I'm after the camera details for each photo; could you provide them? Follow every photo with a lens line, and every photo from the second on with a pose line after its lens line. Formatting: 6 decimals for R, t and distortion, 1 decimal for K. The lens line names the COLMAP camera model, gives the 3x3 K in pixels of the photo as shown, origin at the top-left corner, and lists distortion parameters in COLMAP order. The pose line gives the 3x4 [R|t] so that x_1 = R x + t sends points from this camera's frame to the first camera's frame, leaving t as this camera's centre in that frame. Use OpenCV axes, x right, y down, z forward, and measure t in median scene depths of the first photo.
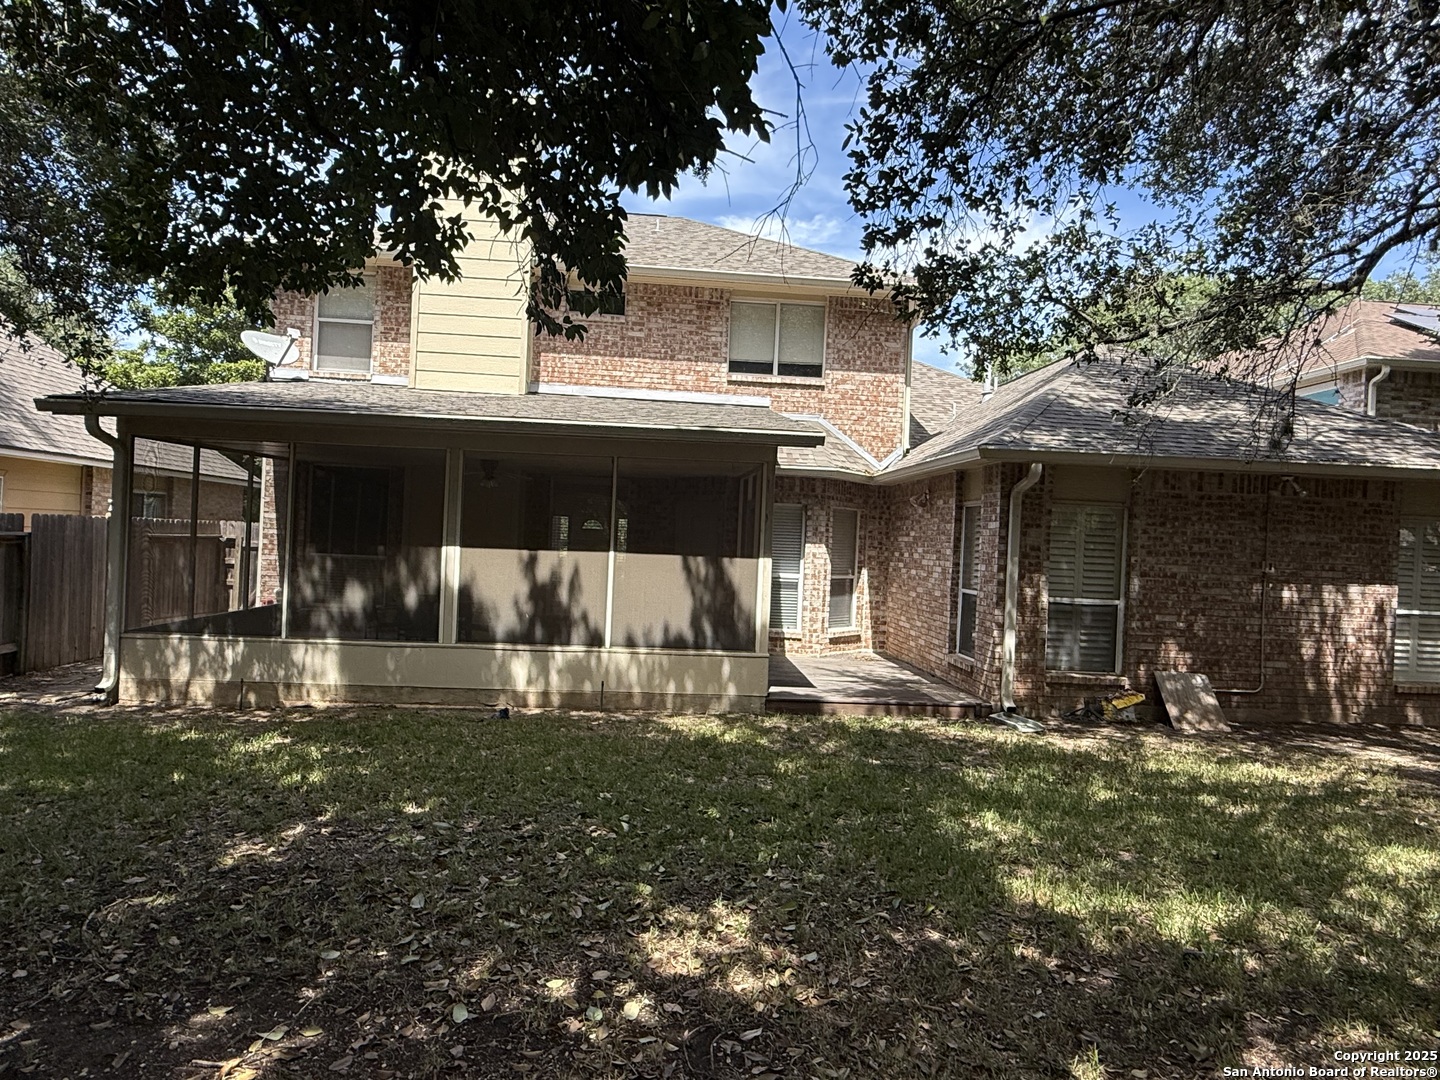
lens RADIAL K [[928.0, 0, 720.0], [0, 928.0, 540.0], [0, 0, 1]] dist [-0.002718, 0.003557]
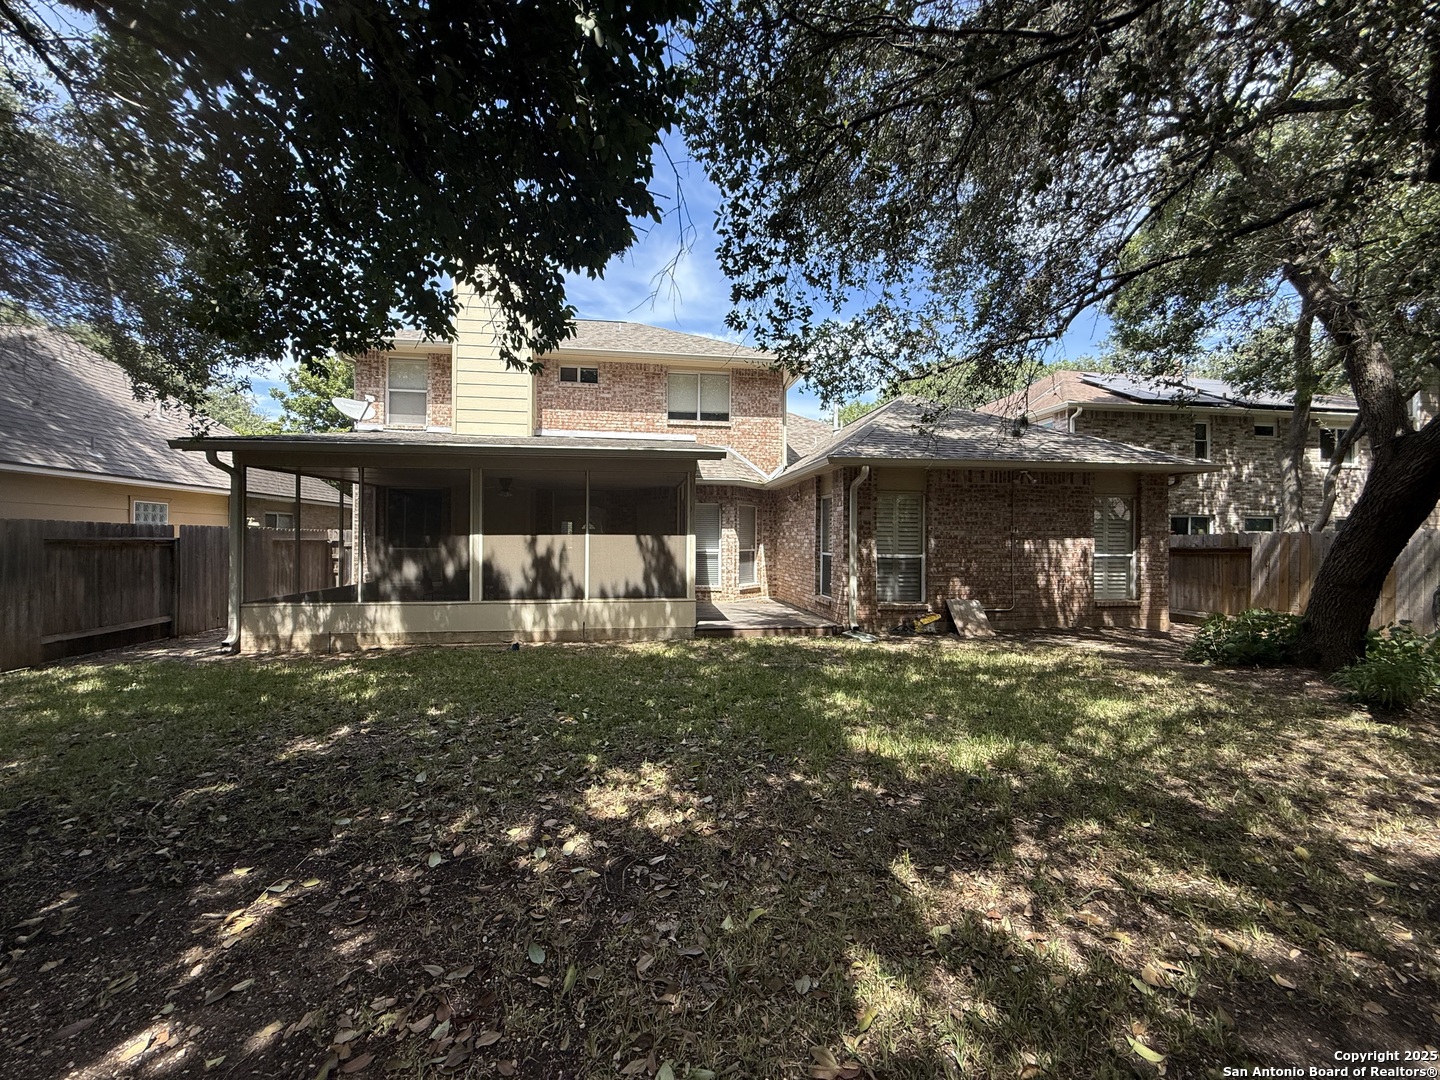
lens RADIAL K [[571.6, 0, 720.0], [0, 571.6, 540.0], [0, 0, 1]] dist [0.000619, -0.000257]
pose [[0.997483, -0.038701, 0.059418, 0.046416], [0.039068, 0.999224, -0.005033, 0.039193], [-0.059177, 0.007342, 0.998221, 0.082928]]
